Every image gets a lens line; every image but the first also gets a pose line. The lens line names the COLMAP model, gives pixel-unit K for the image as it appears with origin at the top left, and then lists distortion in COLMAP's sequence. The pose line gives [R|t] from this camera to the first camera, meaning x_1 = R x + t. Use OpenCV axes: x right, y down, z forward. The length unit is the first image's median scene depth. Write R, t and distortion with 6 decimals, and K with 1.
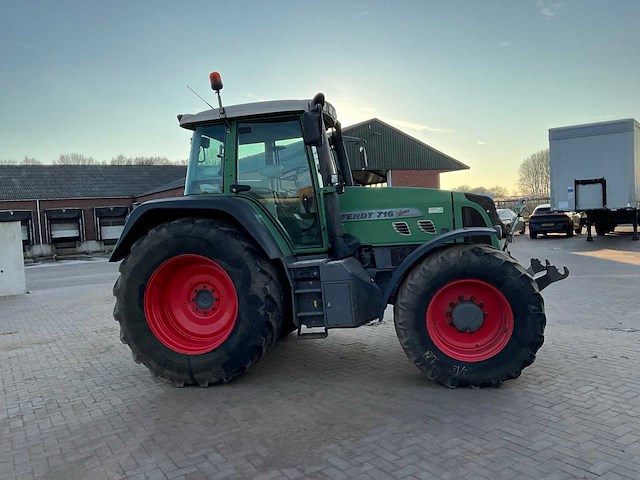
lens RADIAL K [[522.9, 0, 314.2], [0, 522.9, 242.3], [0, 0, 1]] dist [0.087278, -0.141679]
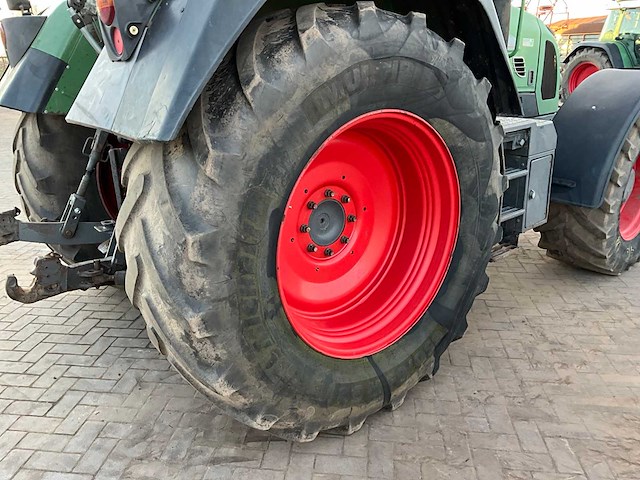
lens RADIAL K [[522.9, 0, 314.2], [0, 522.9, 242.3], [0, 0, 1]] dist [0.087278, -0.141679]
pose [[0.622040, -0.198935, 0.757292, -0.564463], [0.002985, 0.967781, 0.251776, 0.019338], [-0.782980, -0.154354, 0.602592, 0.790084]]
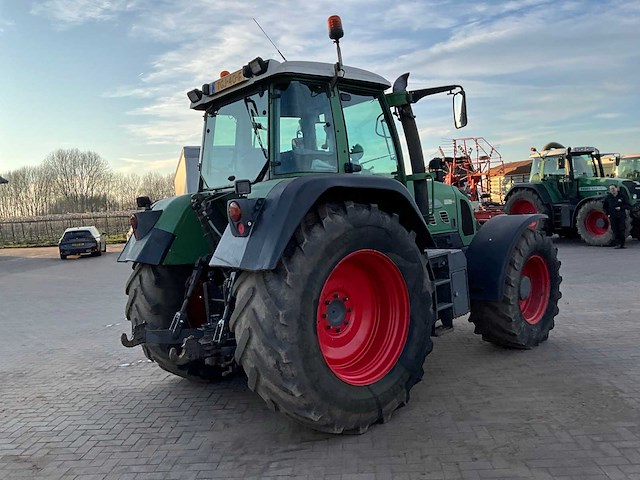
lens RADIAL K [[522.9, 0, 314.2], [0, 522.9, 242.3], [0, 0, 1]] dist [0.087278, -0.141679]
pose [[0.583491, -0.033744, 0.811418, -0.873243], [0.067568, 0.997689, -0.007098, 0.012560], [-0.809304, 0.058968, 0.584423, 0.611701]]
